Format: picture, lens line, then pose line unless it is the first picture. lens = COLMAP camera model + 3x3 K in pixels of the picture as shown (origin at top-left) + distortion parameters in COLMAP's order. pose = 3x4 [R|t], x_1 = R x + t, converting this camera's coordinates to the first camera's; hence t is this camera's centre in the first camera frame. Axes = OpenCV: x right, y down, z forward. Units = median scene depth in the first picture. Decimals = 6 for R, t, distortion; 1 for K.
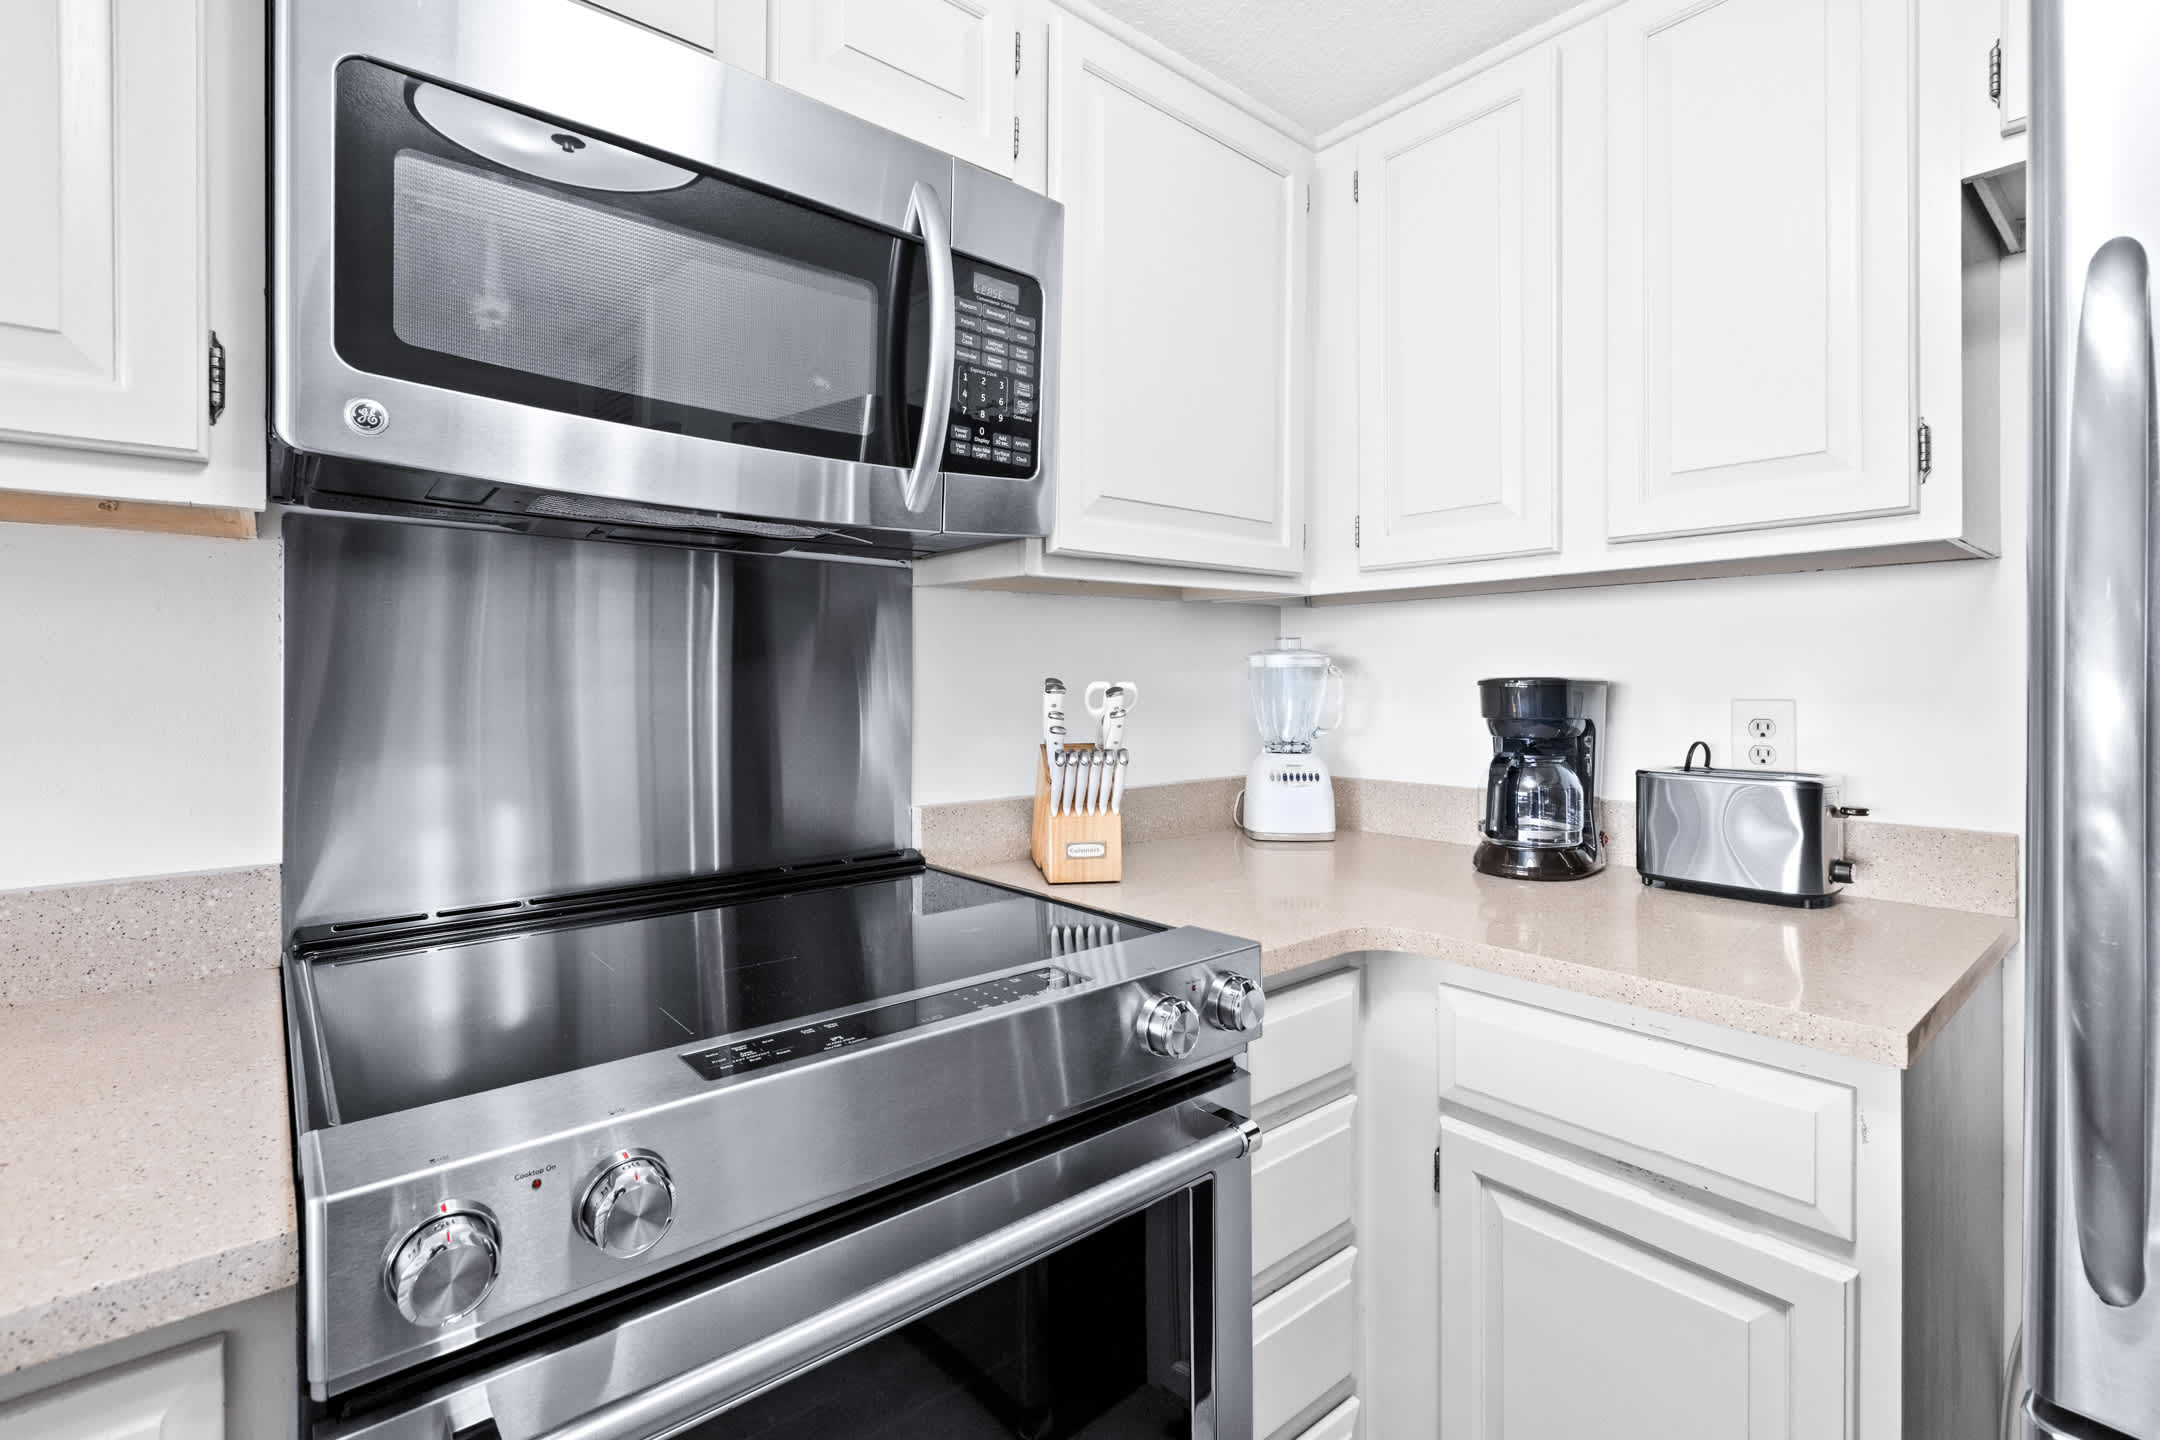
lens RADIAL K [[965.7, 0, 1099.0], [0, 965.7, 669.9], [0, 0, 1]] dist [0.001912, 0.001437]
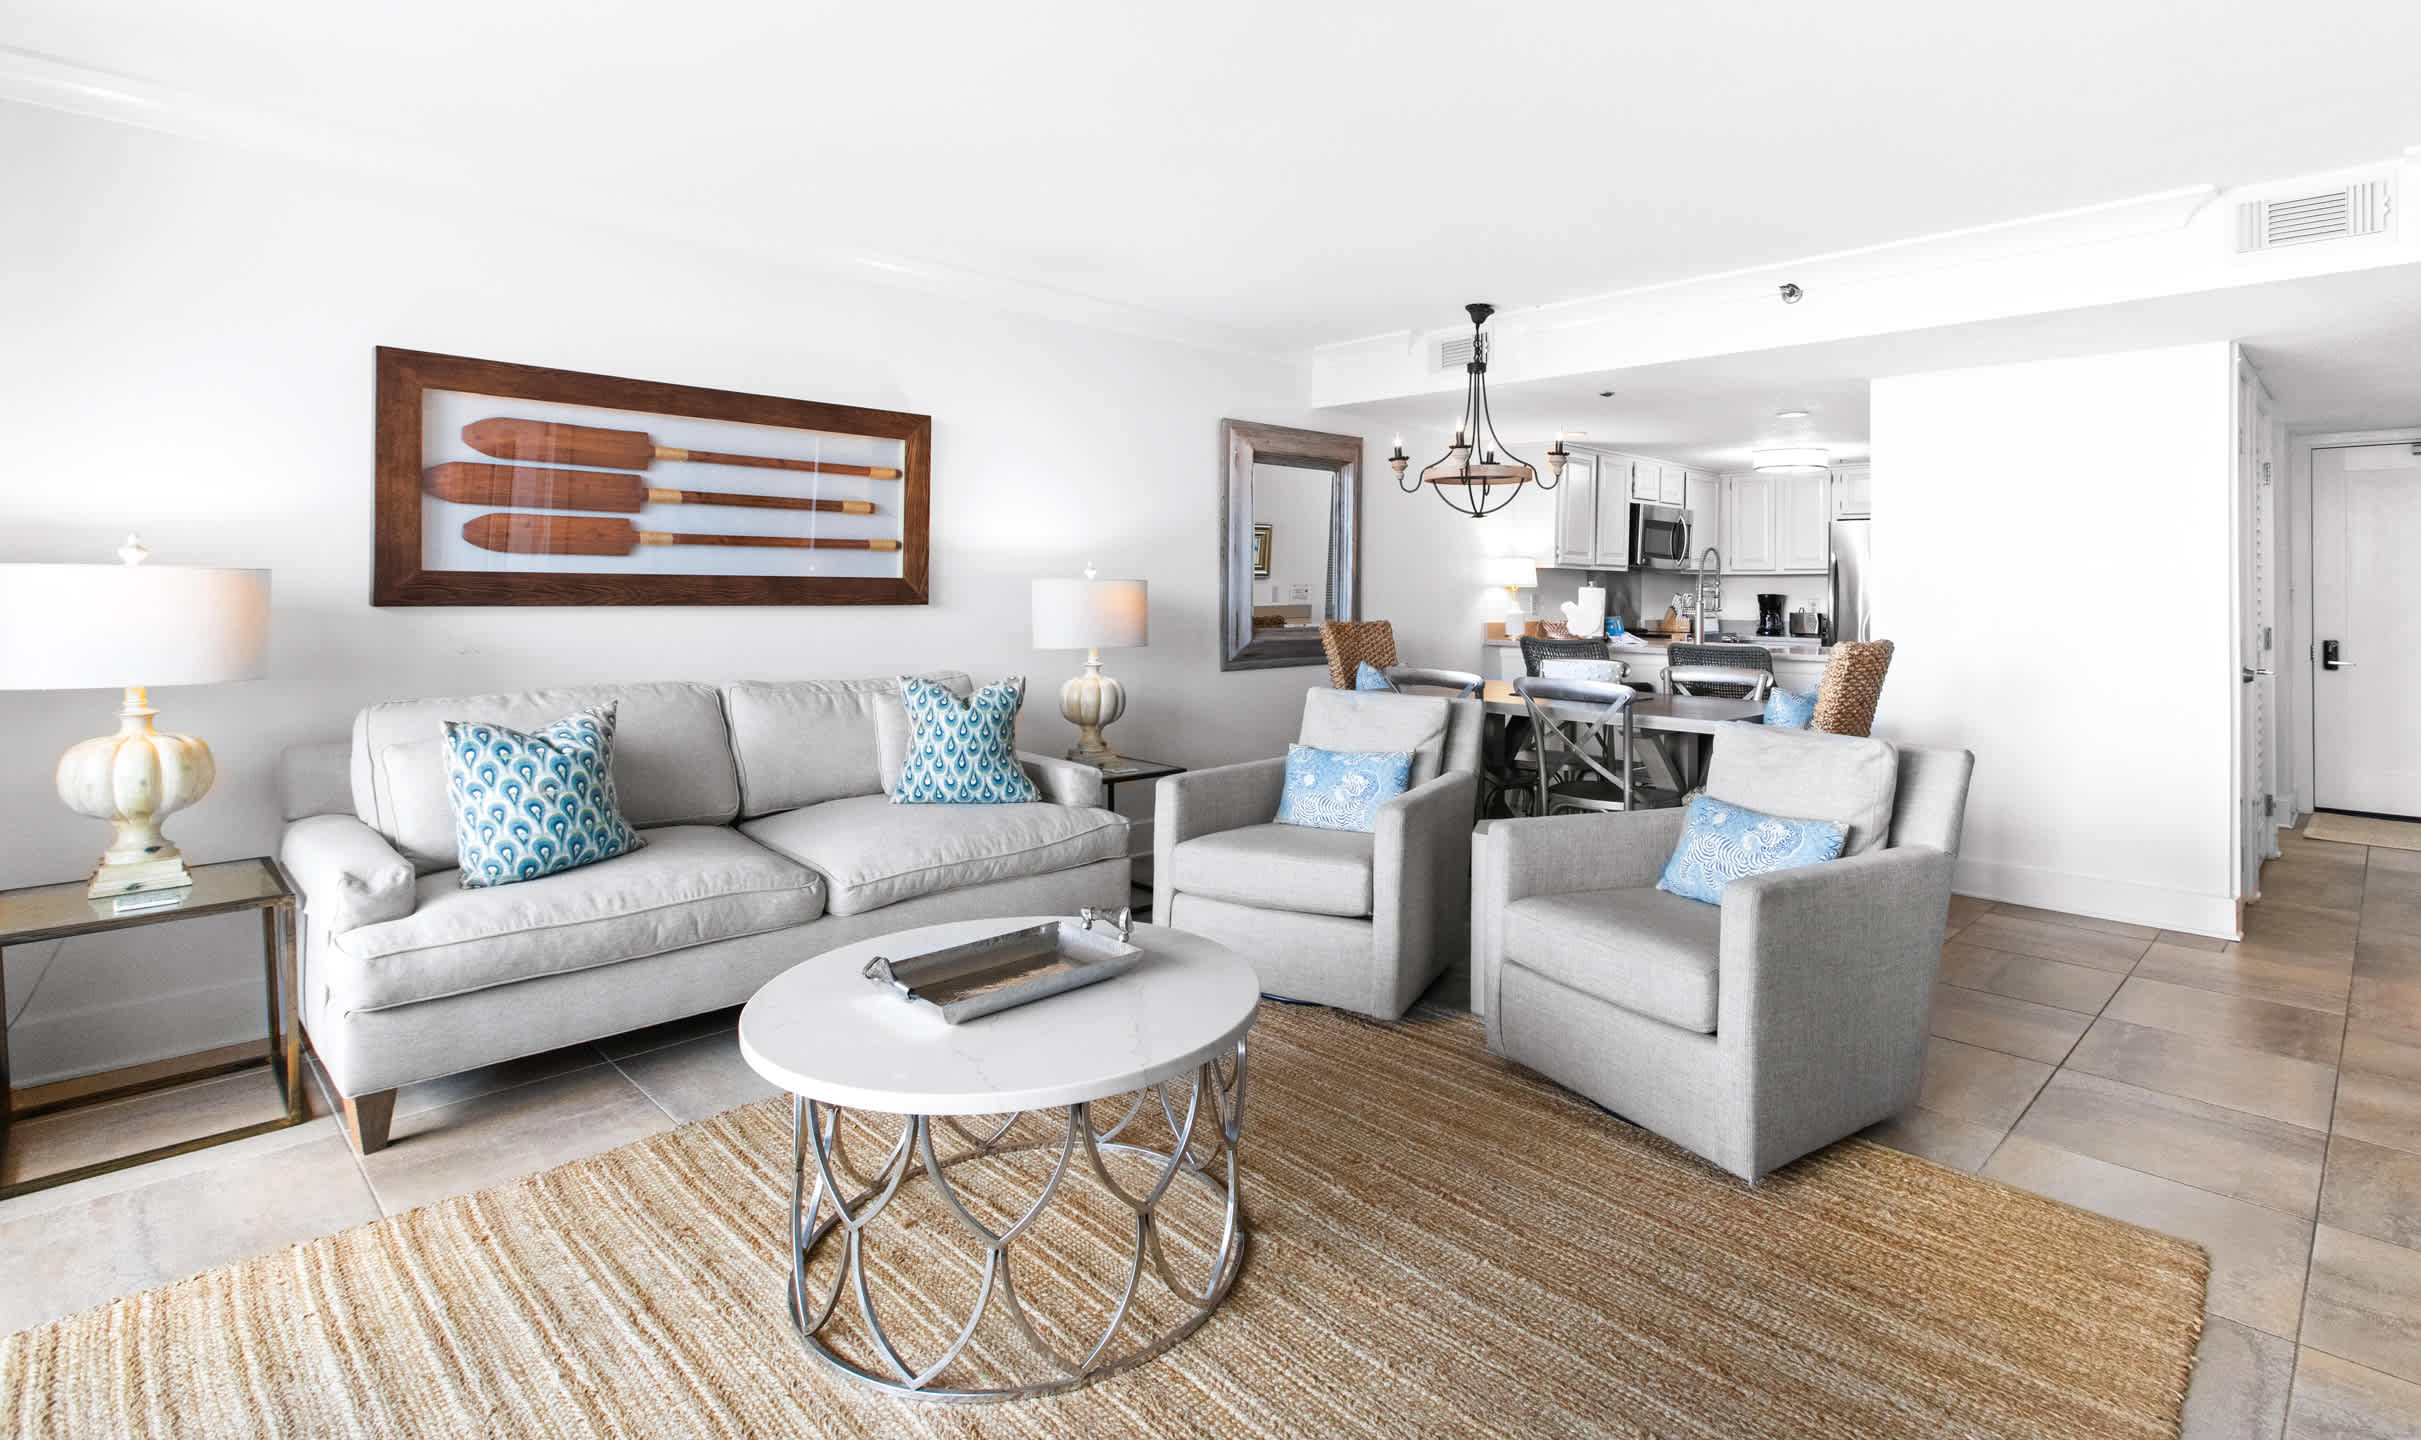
lens RADIAL K [[1211.5, 0, 1225.1], [0, 1211.5, 567.5], [0, 0, 1]] dist [-0.001690, 0.000130]
pose [[0.997404, 0.009404, 0.071393, -2.652248], [-0.008339, 0.999850, -0.015205, -0.009814], [-0.071525, 0.014570, 0.997332, -4.764630]]
